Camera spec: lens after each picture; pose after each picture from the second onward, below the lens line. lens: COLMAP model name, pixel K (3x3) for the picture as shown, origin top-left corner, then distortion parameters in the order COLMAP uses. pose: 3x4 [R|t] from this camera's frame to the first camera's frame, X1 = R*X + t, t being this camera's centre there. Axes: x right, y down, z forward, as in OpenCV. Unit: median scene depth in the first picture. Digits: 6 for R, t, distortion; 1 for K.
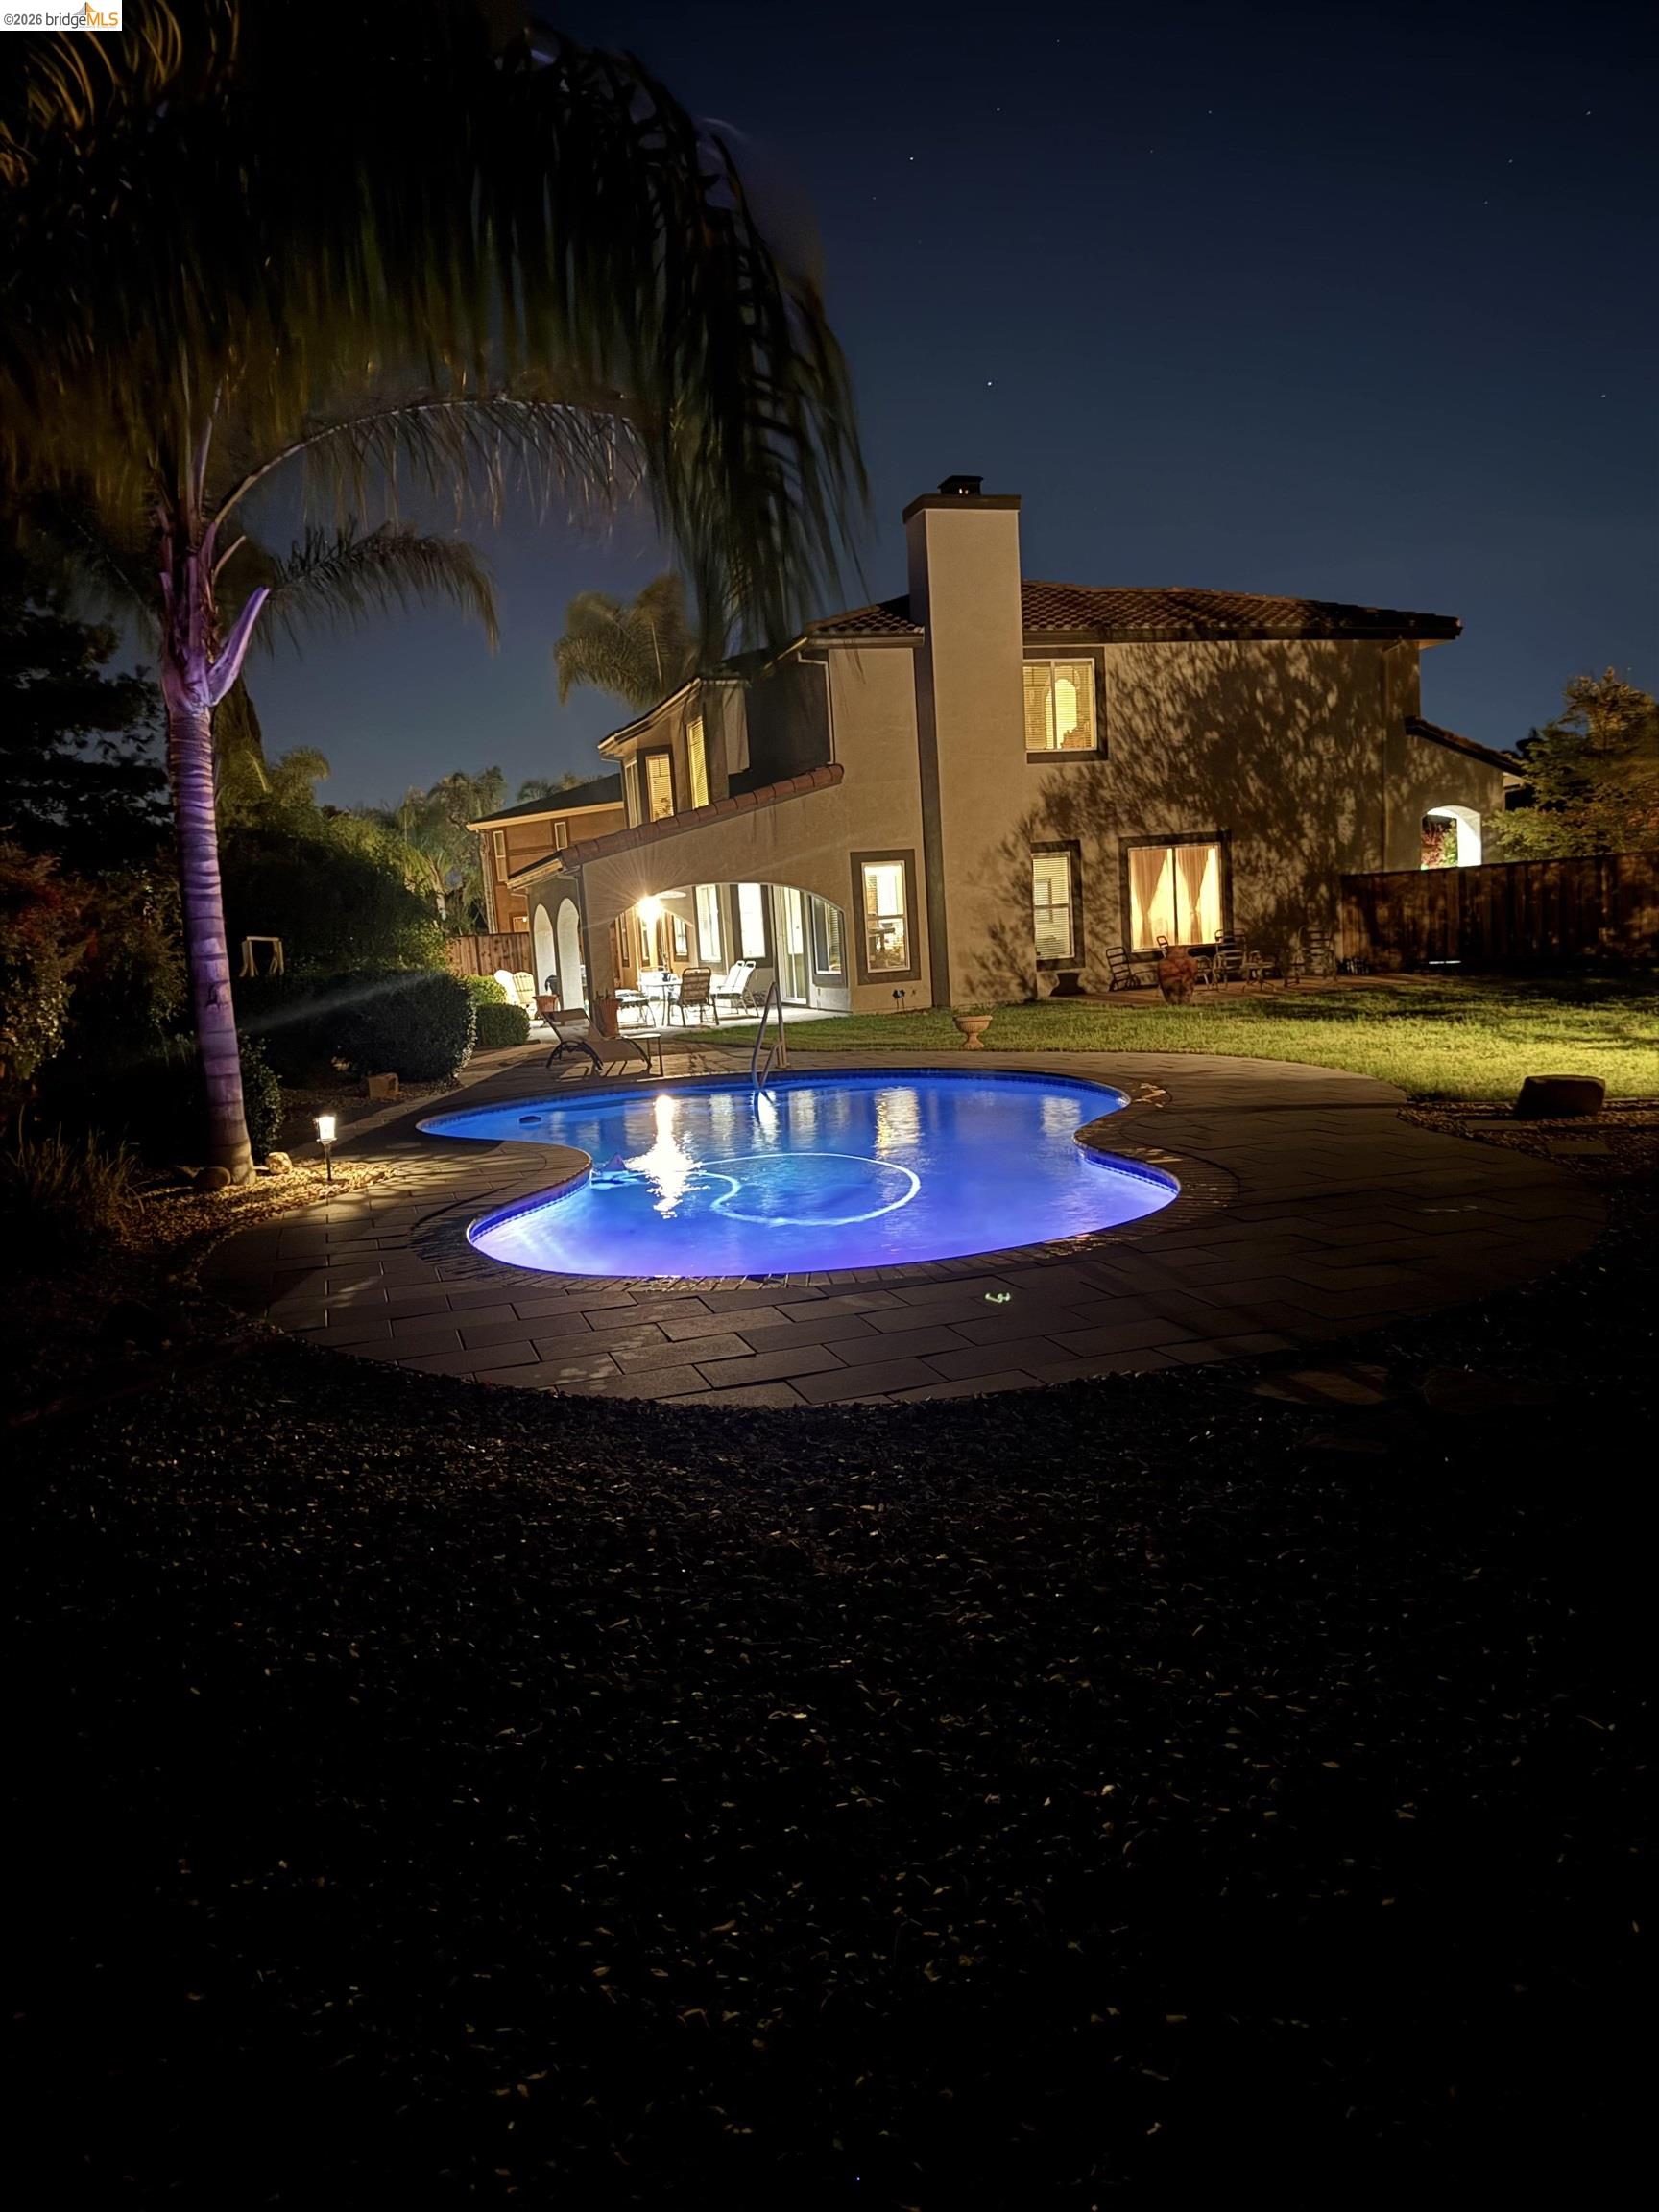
lens RADIAL K [[1544.2, 0, 829.5], [0, 1544.2, 1106.0], [0, 0, 1]] dist [0.108812, -0.262008]
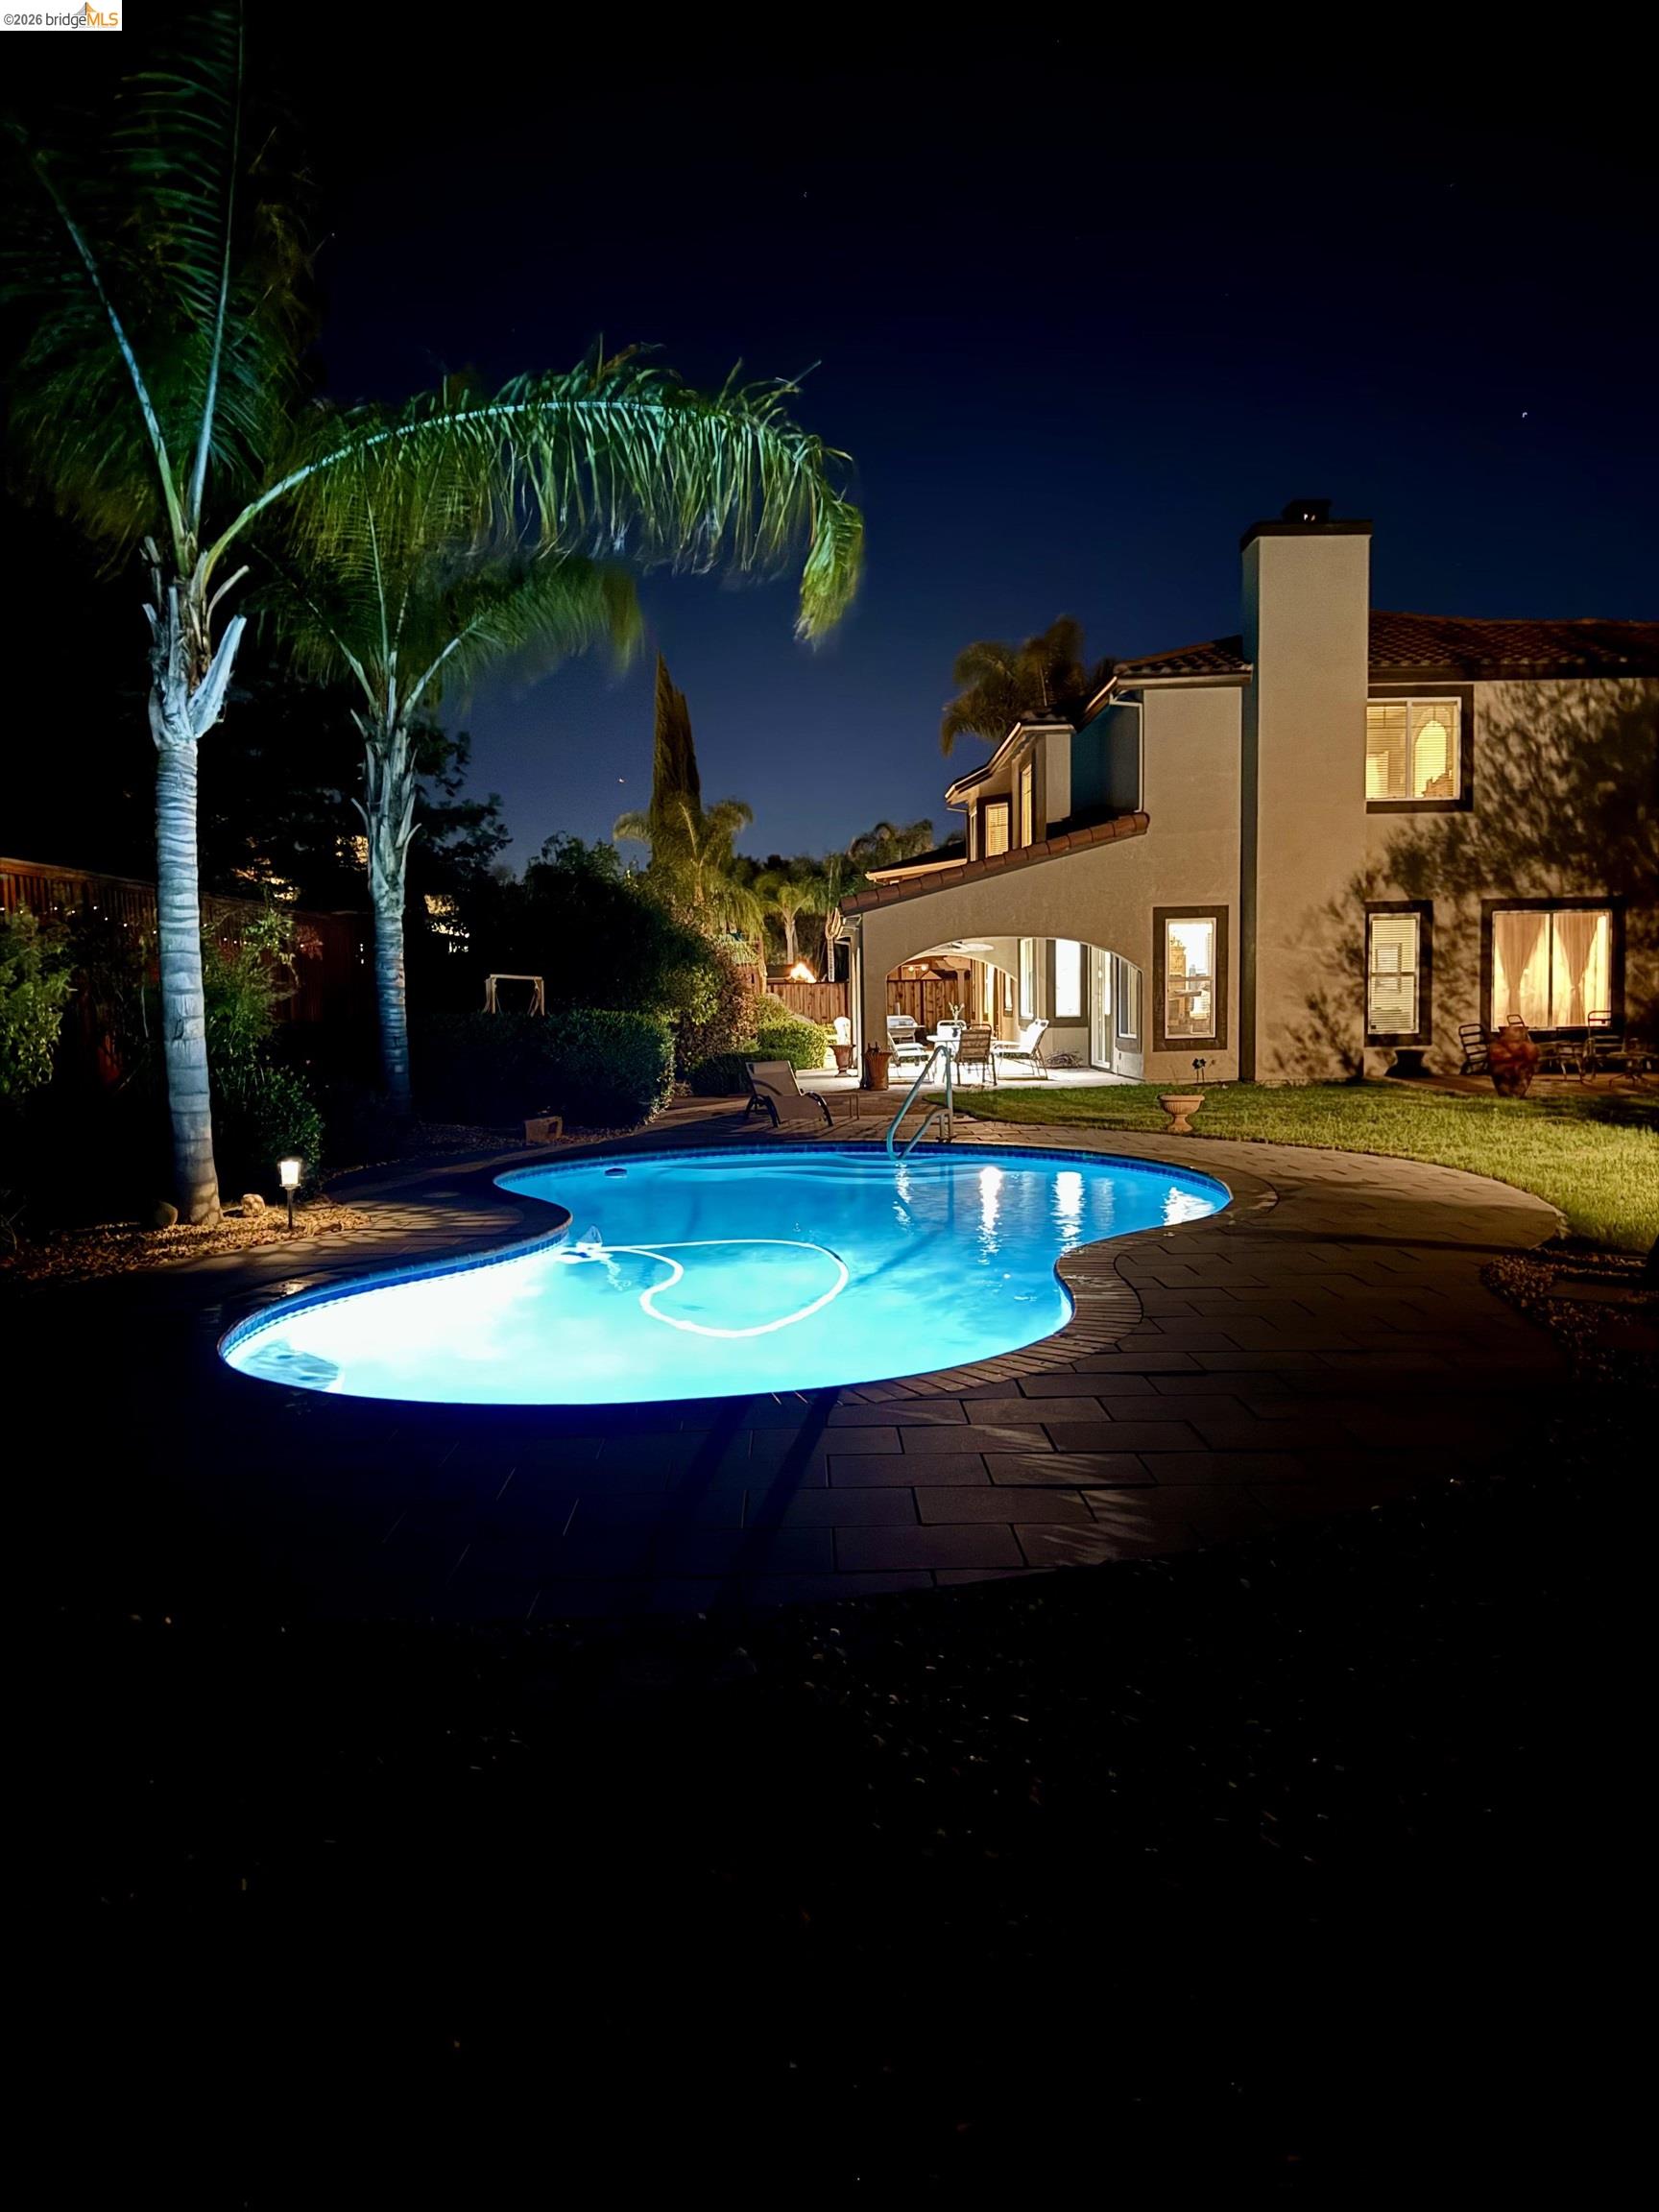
lens RADIAL K [[1544.2, 0, 829.5], [0, 1544.2, 1106.0], [0, 0, 1]] dist [0.108812, -0.262008]
pose [[0.955101, 0.065752, -0.288893, 0.098270], [-0.075012, 0.996960, -0.021088, -0.011520], [0.286628, 0.041812, 0.957129, 0.061531]]
